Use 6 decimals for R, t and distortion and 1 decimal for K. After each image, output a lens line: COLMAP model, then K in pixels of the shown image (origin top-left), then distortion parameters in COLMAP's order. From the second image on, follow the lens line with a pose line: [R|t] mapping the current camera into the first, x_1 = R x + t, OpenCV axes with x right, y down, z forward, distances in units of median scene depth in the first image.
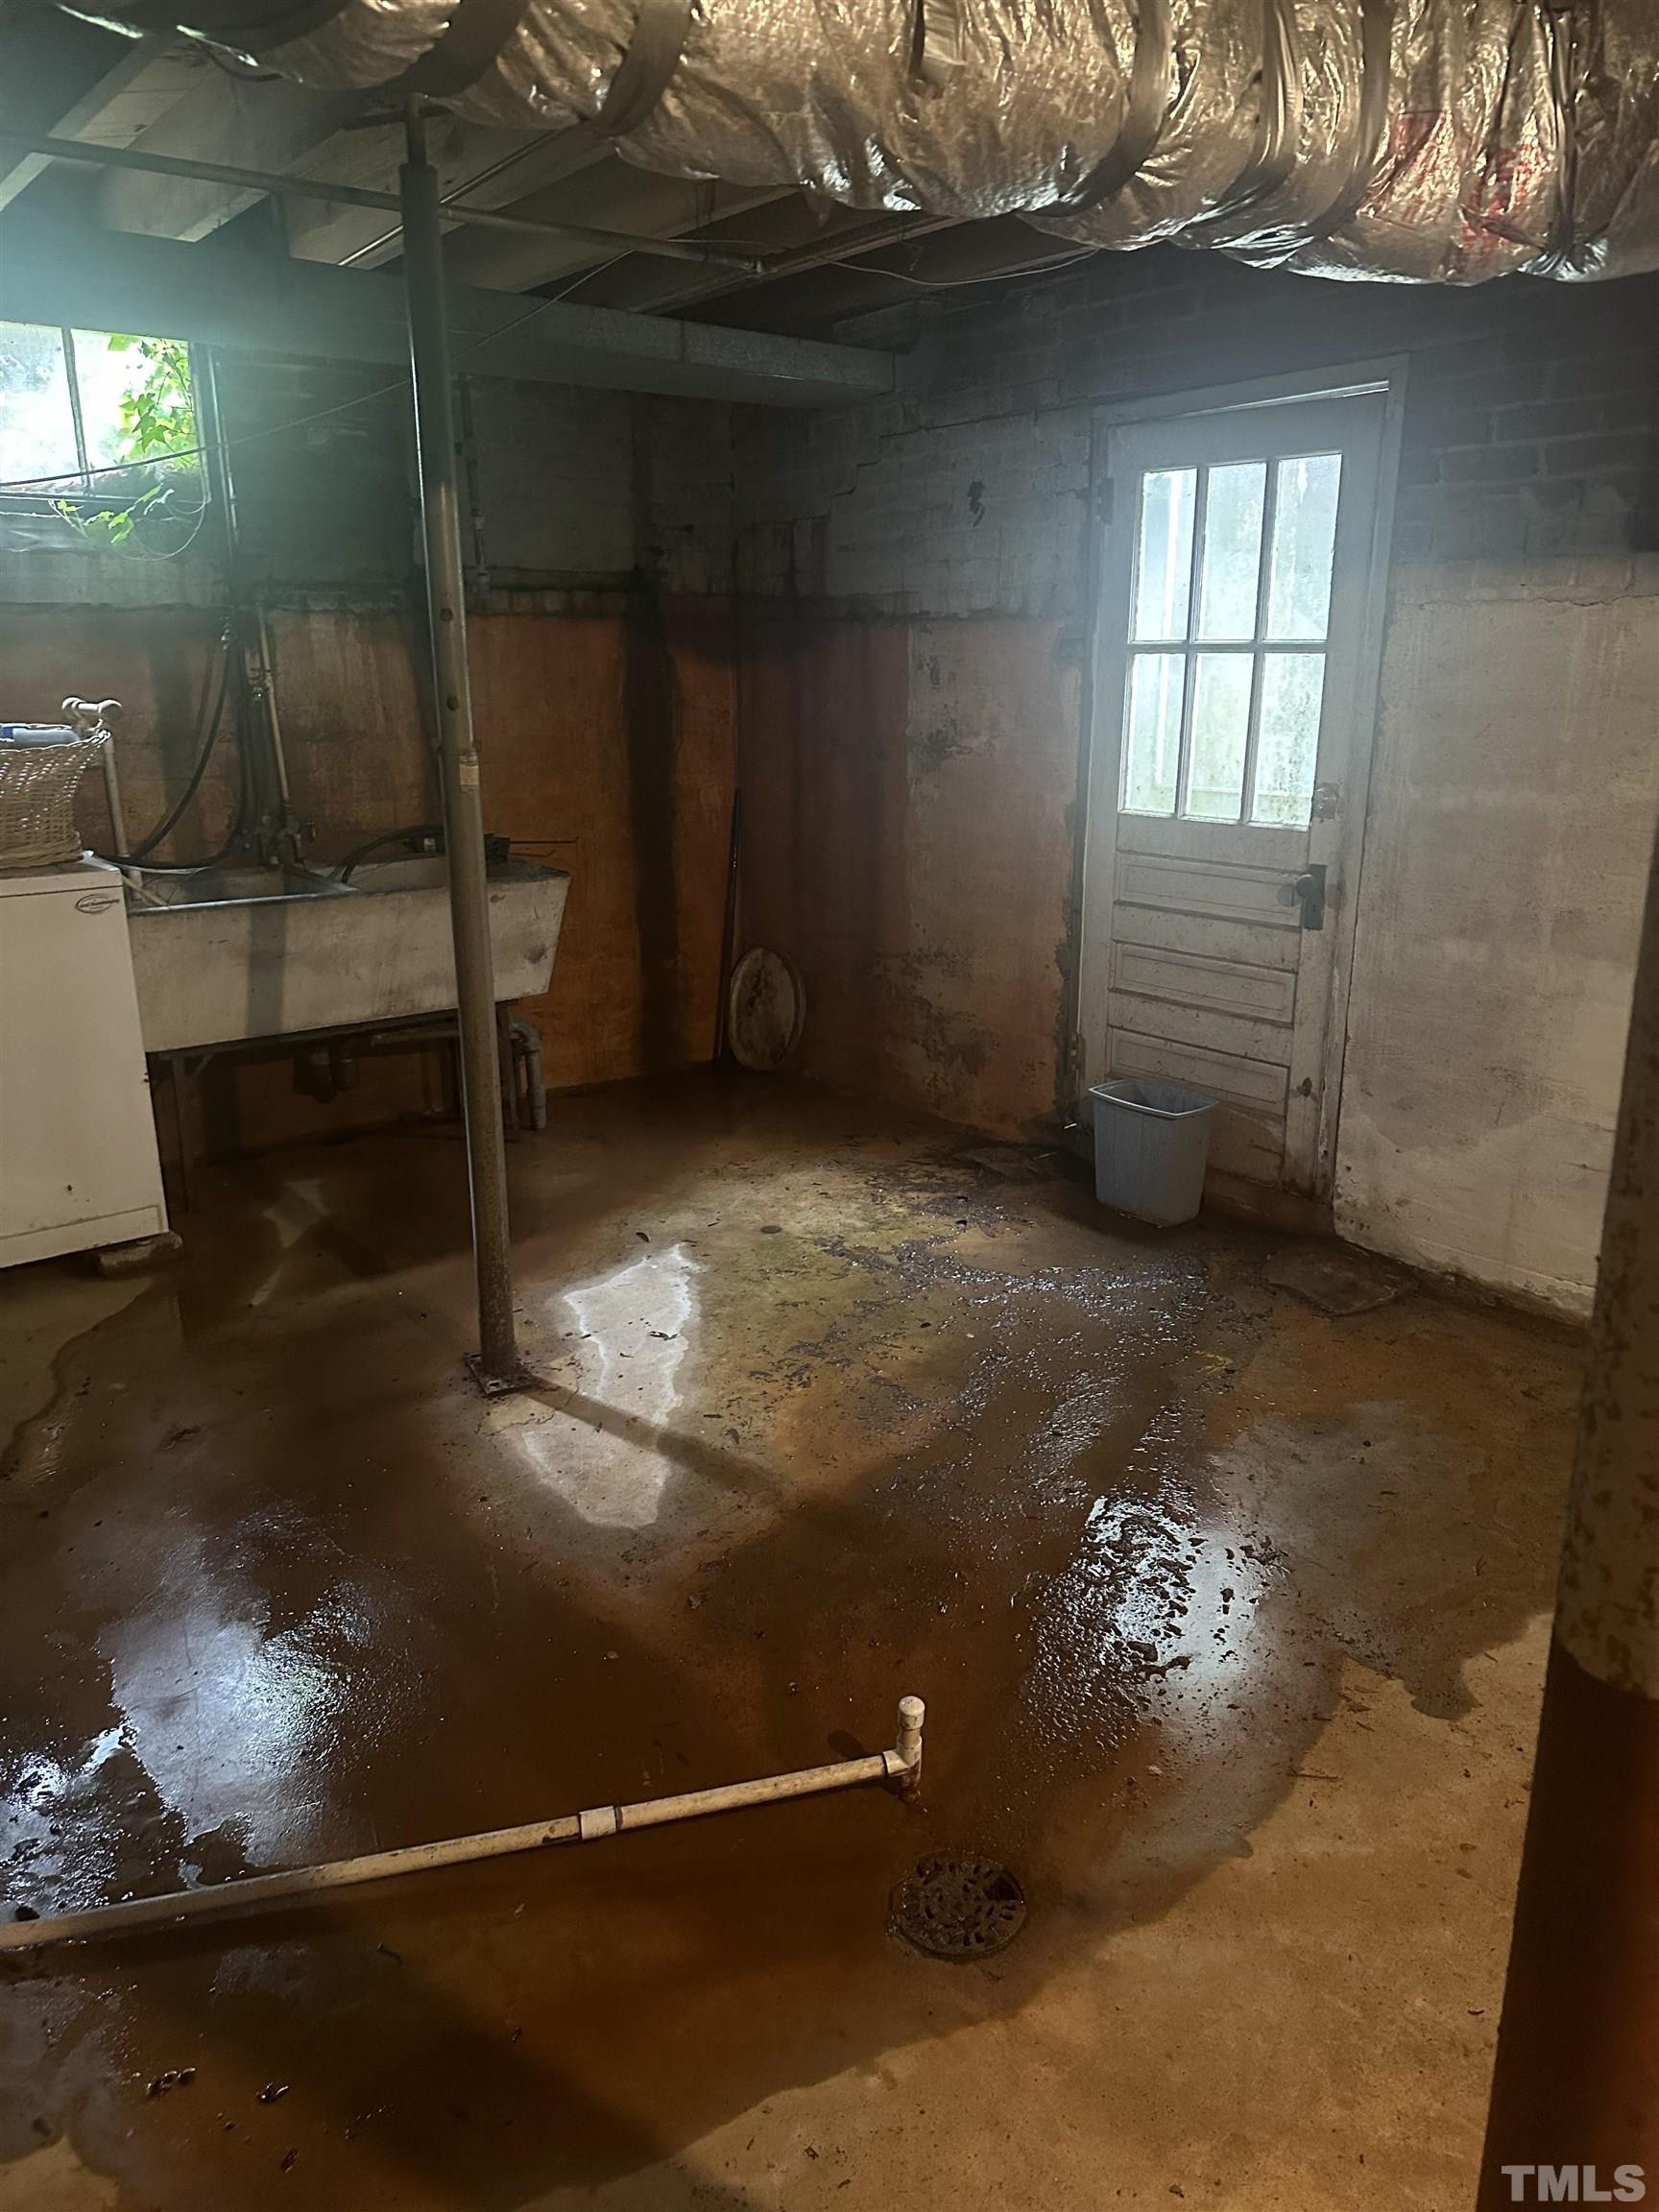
lens RADIAL K [[1541.5, 0, 867.5], [0, 1541.5, 1112.1], [0, 0, 1]] dist [0.128593, -0.191518]
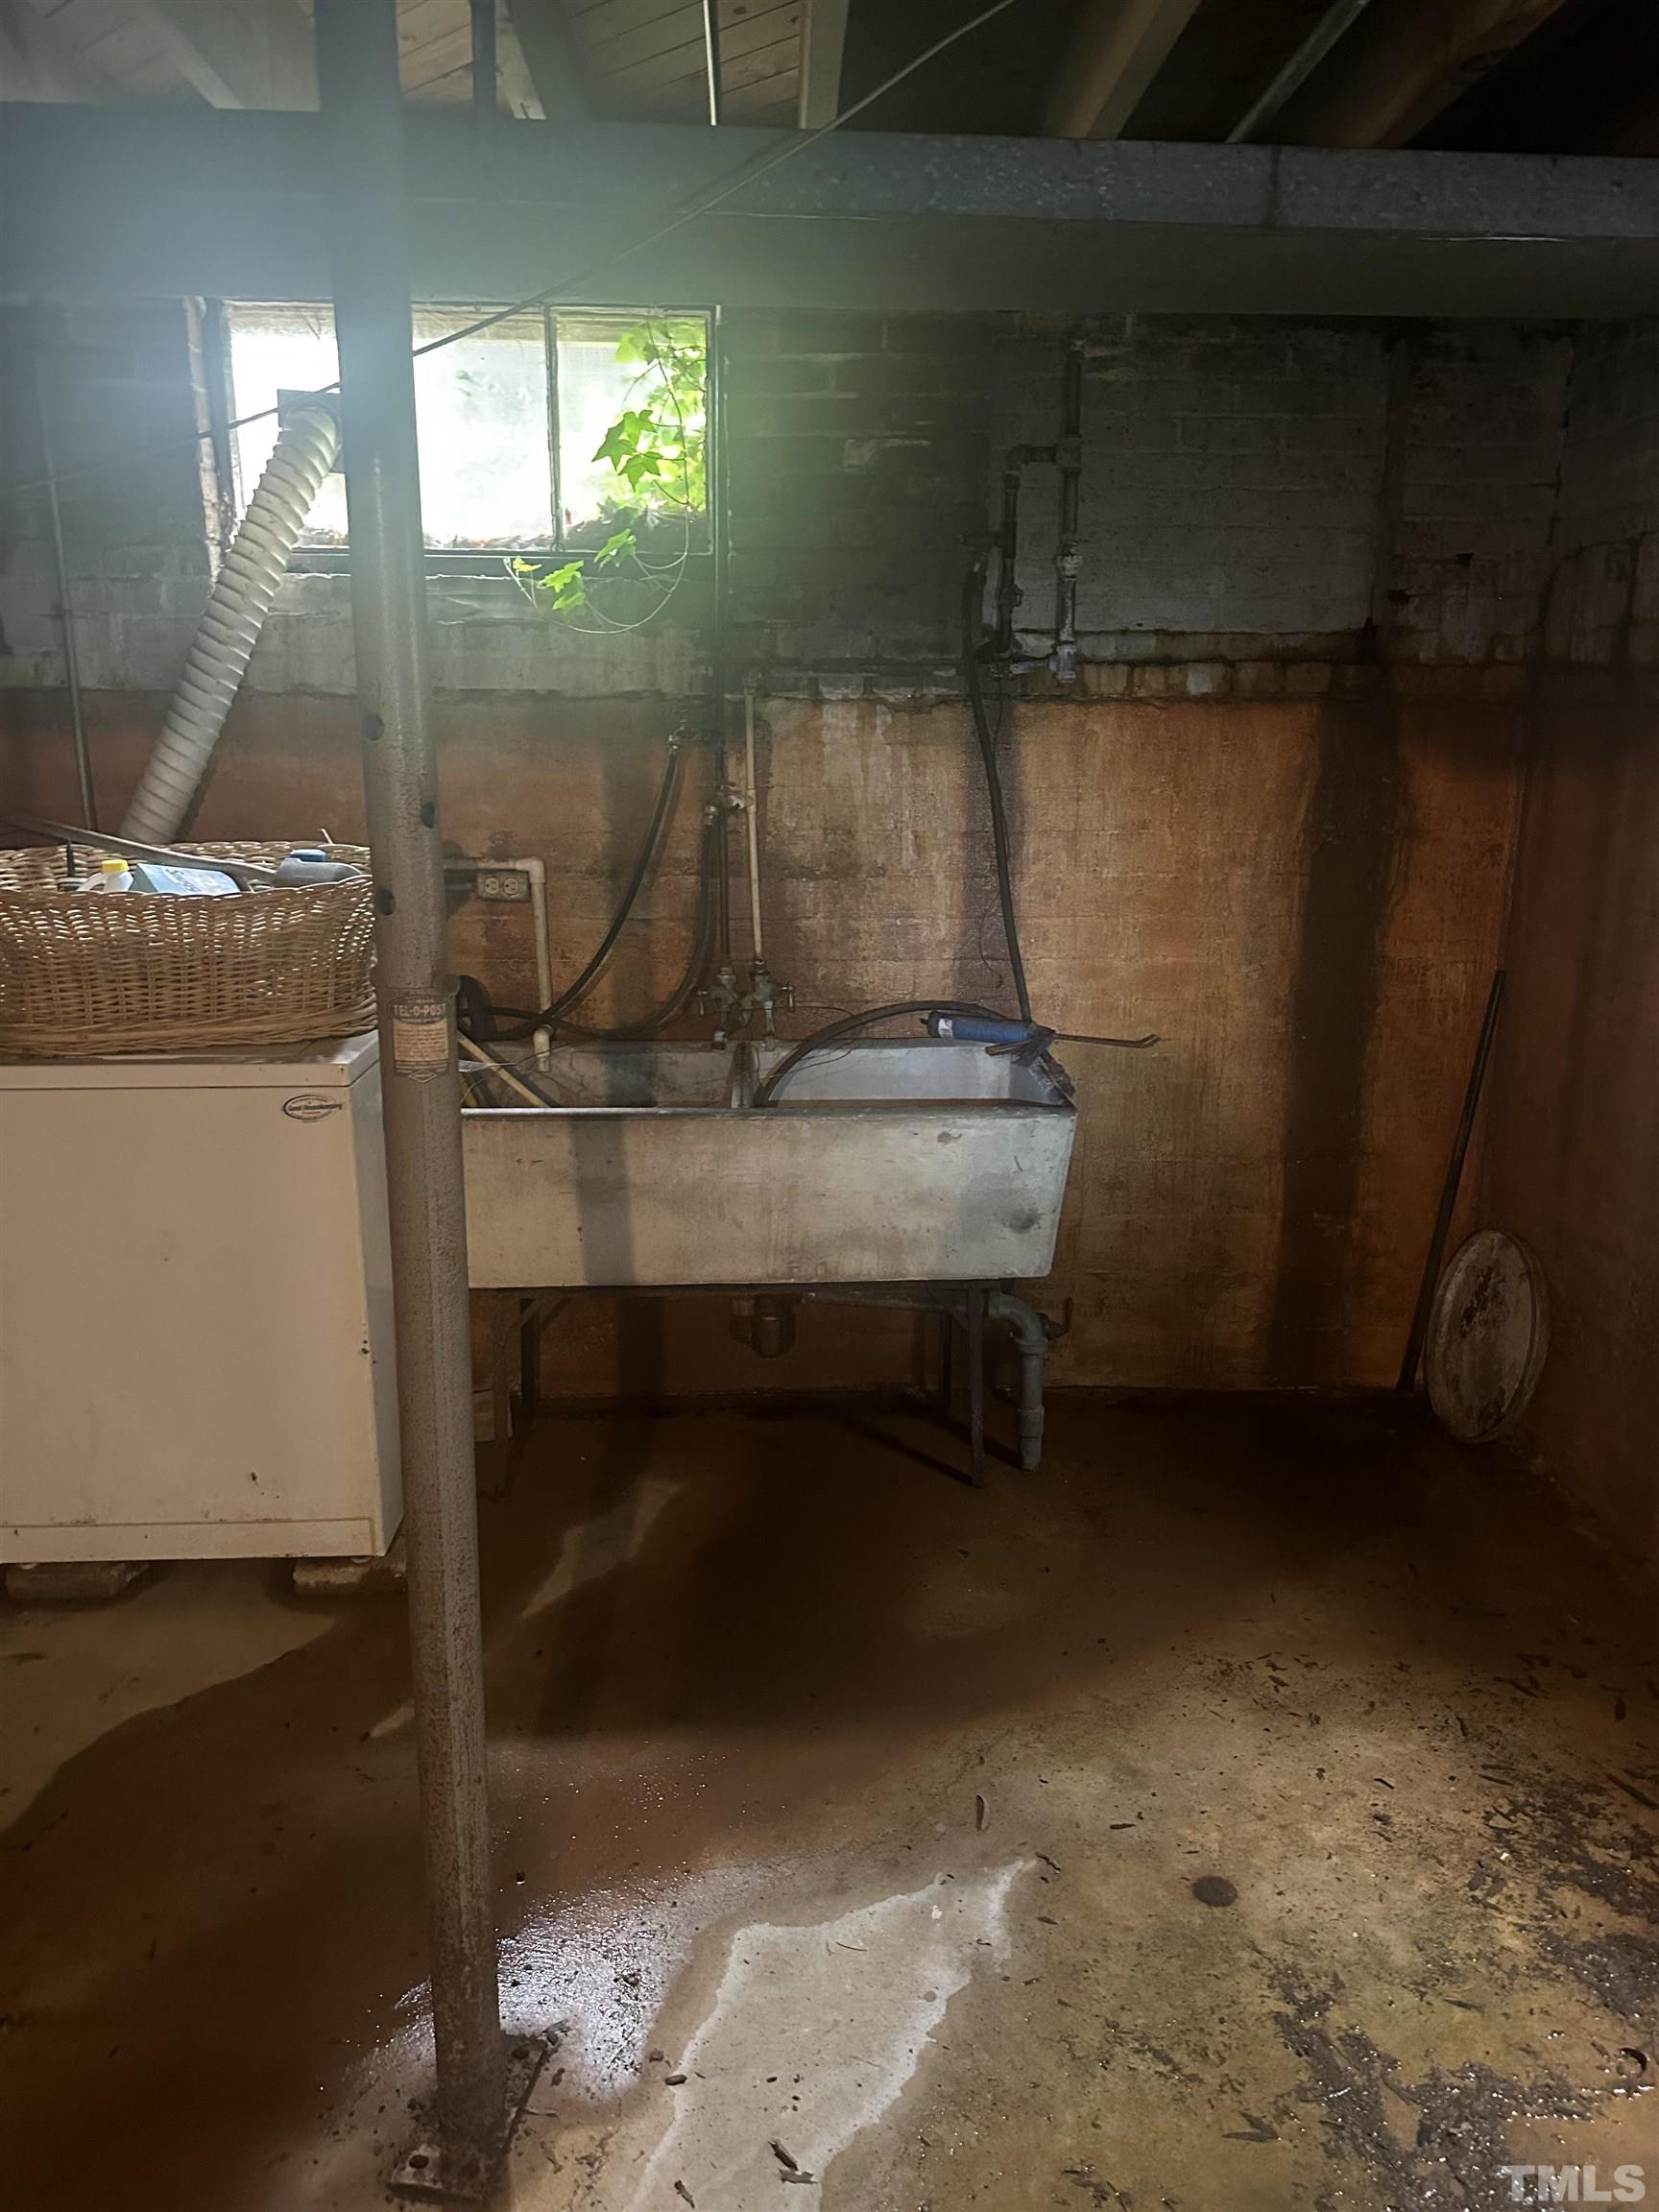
lens RADIAL K [[1598.8, 0, 823.2], [0, 1598.8, 1098.5], [0, 0, 1]] dist [0.086422, -0.096285]
pose [[0.808339, 0.146097, -0.570301, 0.095734], [-0.178710, 0.983901, -0.001251, -0.149668], [0.560937, 0.102930, 0.821435, 0.448321]]
